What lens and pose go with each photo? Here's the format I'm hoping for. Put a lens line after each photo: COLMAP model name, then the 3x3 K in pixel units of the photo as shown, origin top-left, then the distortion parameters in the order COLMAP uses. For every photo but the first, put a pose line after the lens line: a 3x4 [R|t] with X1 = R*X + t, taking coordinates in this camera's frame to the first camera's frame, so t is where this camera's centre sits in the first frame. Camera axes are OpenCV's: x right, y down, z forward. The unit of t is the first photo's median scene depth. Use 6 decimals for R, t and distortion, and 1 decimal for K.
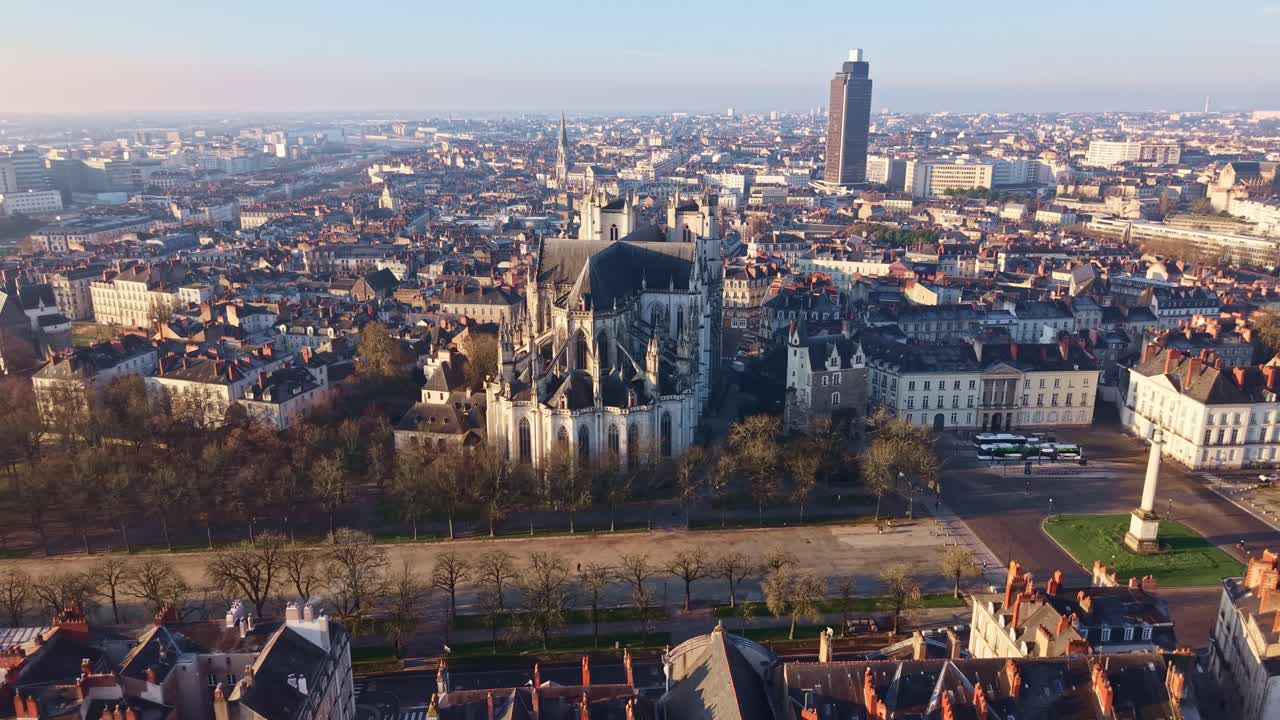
lens RADIAL K [[920.7, 0, 640.0], [0, 920.7, 360.0], [0, 0, 1]] dist [0.055162, -0.074836]
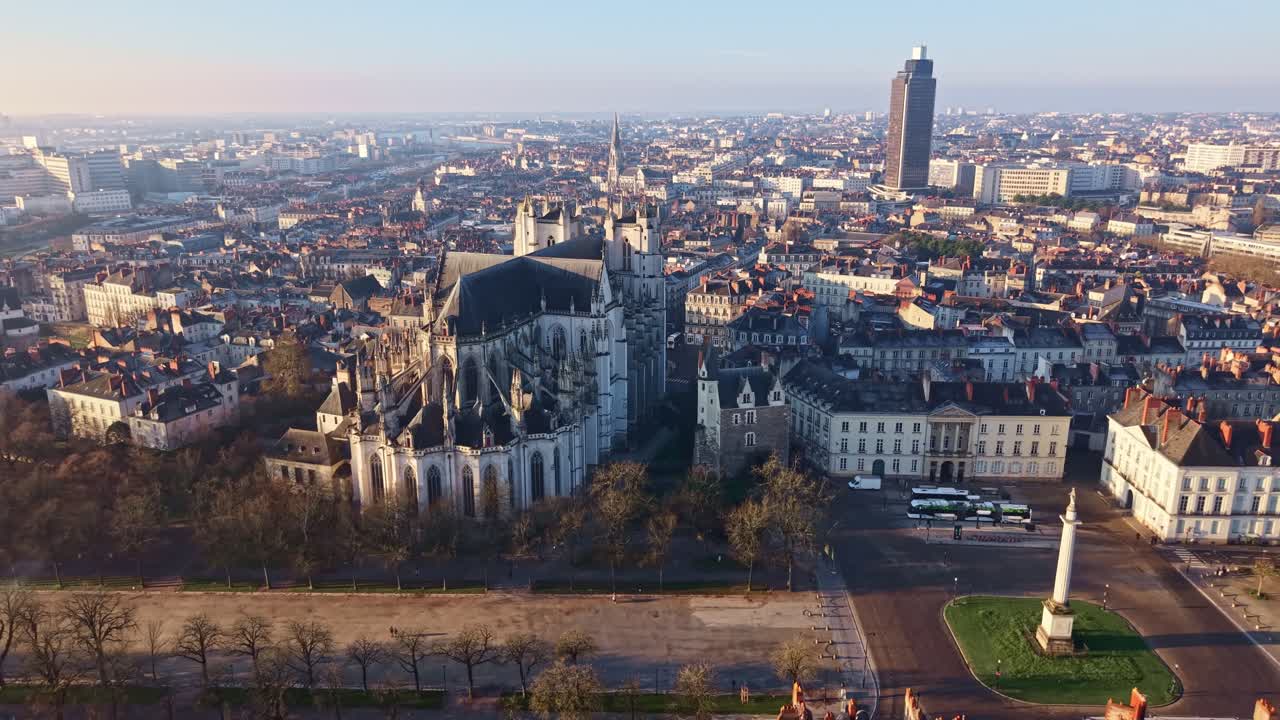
lens RADIAL K [[920.7, 0, 640.0], [0, 920.7, 360.0], [0, 0, 1]] dist [0.055162, -0.074836]
pose [[0.994033, 0.026734, -0.105754, 0.126563], [-0.026813, 0.999640, 0.000672, -0.020440], [0.105734, 0.002168, 0.994392, 0.071961]]
